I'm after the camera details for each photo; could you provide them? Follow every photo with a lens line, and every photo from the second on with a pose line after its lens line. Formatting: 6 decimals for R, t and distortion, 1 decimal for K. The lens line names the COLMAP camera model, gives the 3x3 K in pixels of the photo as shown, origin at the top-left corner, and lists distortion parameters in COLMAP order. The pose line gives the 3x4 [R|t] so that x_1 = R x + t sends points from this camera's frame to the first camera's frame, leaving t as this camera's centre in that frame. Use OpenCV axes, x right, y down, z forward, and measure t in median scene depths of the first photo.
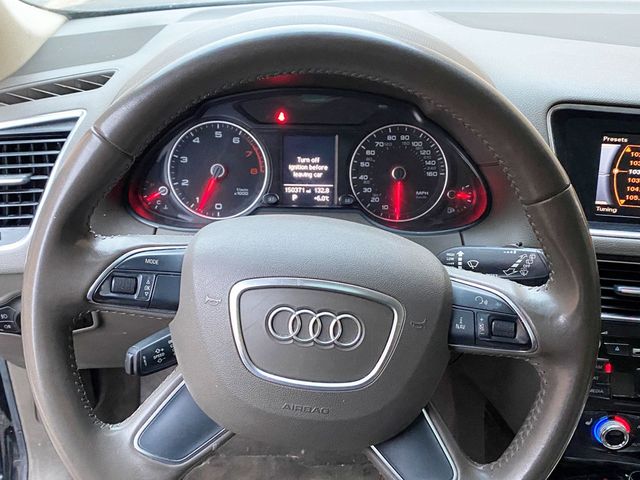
lens RADIAL K [[685.0, 0, 320.0], [0, 685.0, 240.0], [0, 0, 1]] dist [0.198513, -0.612312]
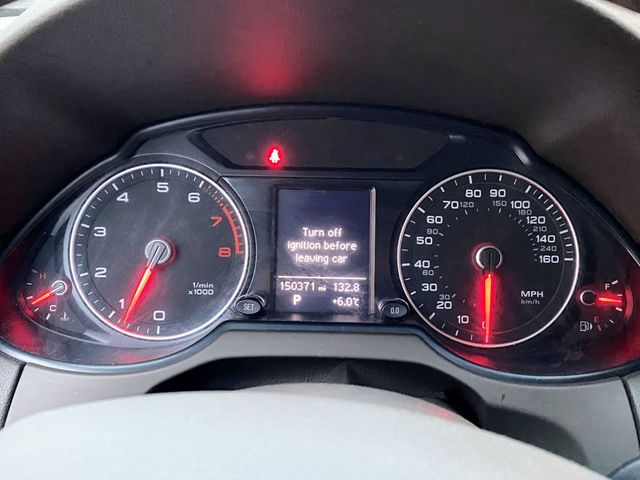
lens RADIAL K [[685.0, 0, 320.0], [0, 685.0, 240.0], [0, 0, 1]] dist [0.198513, -0.612312]
pose [[0.999251, 0.004113, -0.038481, 0.002637], [-0.007752, 0.995455, -0.094913, -0.057795], [0.037916, 0.095140, 0.994742, 0.449312]]
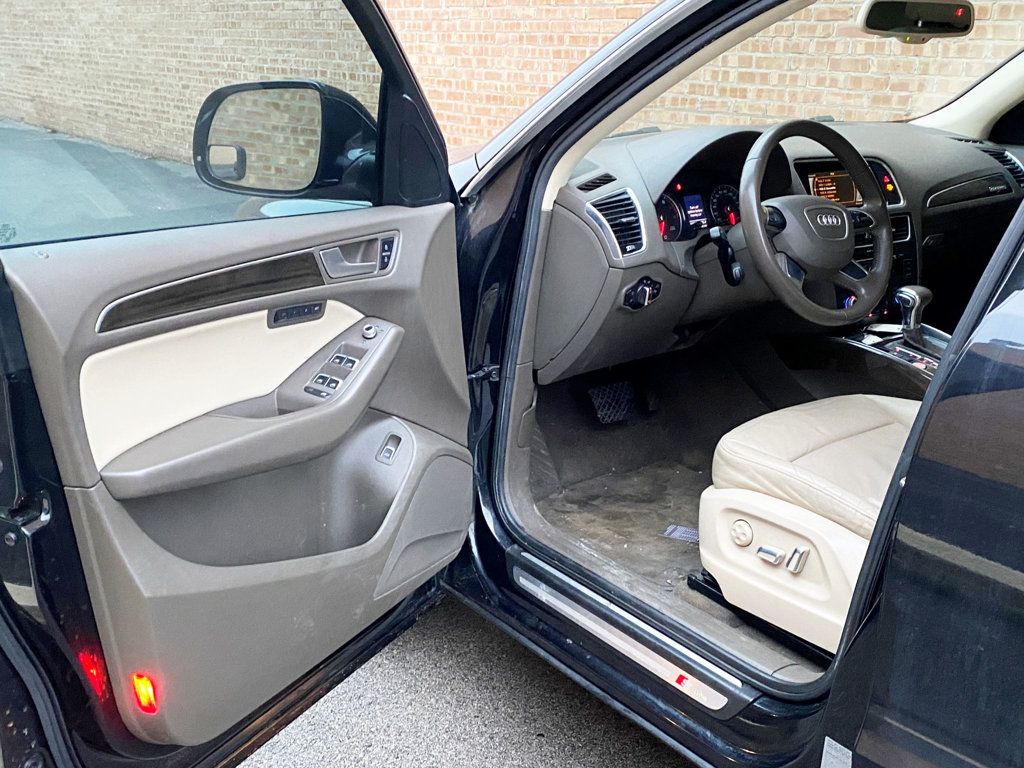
lens RADIAL K [[1081.7, 0, 544.7], [0, 1081.7, 371.8], [0, 0, 1]] dist [0.272594, -0.555285]
pose [[0.780657, -0.191520, 0.594891, -2.206443], [0.300024, 0.949872, -0.087909, 0.452051], [-0.548234, 0.247108, 0.798985, -1.056771]]
